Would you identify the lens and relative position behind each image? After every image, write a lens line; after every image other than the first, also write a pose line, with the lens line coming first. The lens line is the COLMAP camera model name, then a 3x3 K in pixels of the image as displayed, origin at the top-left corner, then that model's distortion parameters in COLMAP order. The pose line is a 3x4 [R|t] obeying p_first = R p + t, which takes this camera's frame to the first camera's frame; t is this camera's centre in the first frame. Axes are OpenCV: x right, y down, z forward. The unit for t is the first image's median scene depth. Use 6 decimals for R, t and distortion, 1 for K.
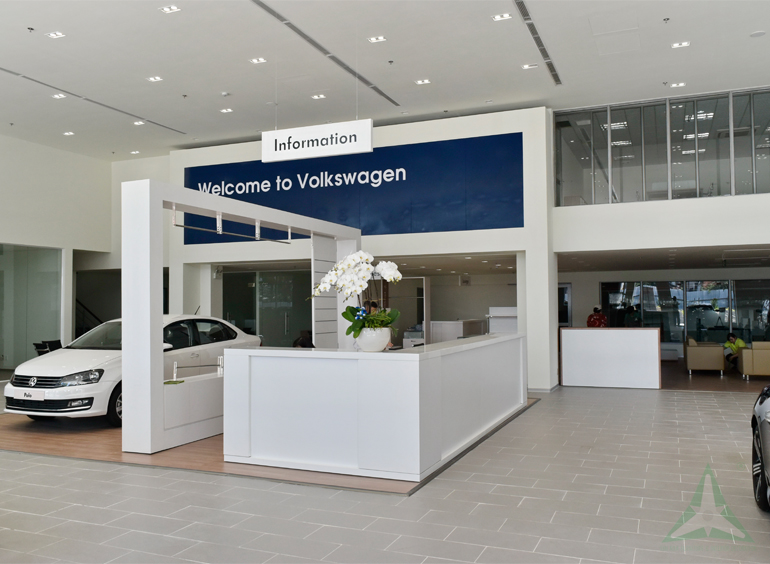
lens RADIAL K [[643.4, 0, 391.5], [0, 643.4, 282.2], [0, 0, 1]] dist [-0.005722, -0.000625]
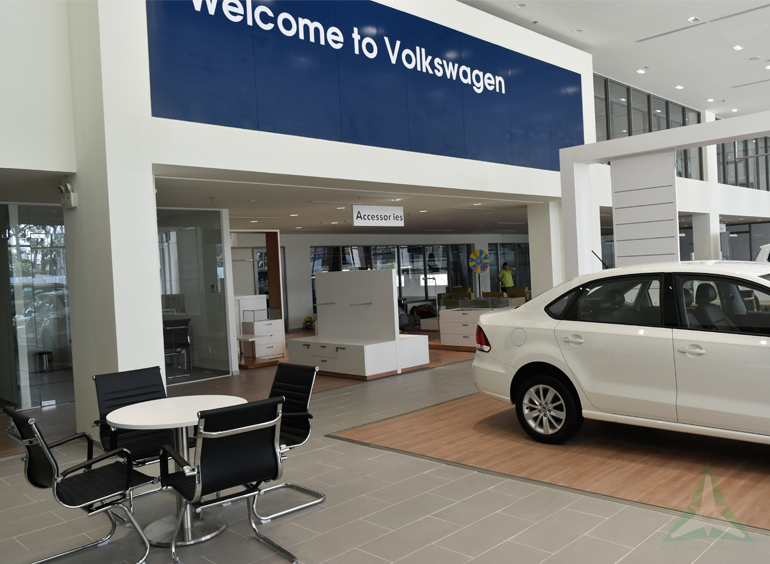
lens RADIAL K [[643.4, 0, 388.0], [0, 643.4, 280.0], [0, 0, 1]] dist [-0.005722, -0.000625]
pose [[0.393980, -0.027466, 0.918709, -0.709988], [0.013409, 0.999619, 0.024135, 0.038713], [-0.919021, 0.002811, 0.394198, 0.801523]]
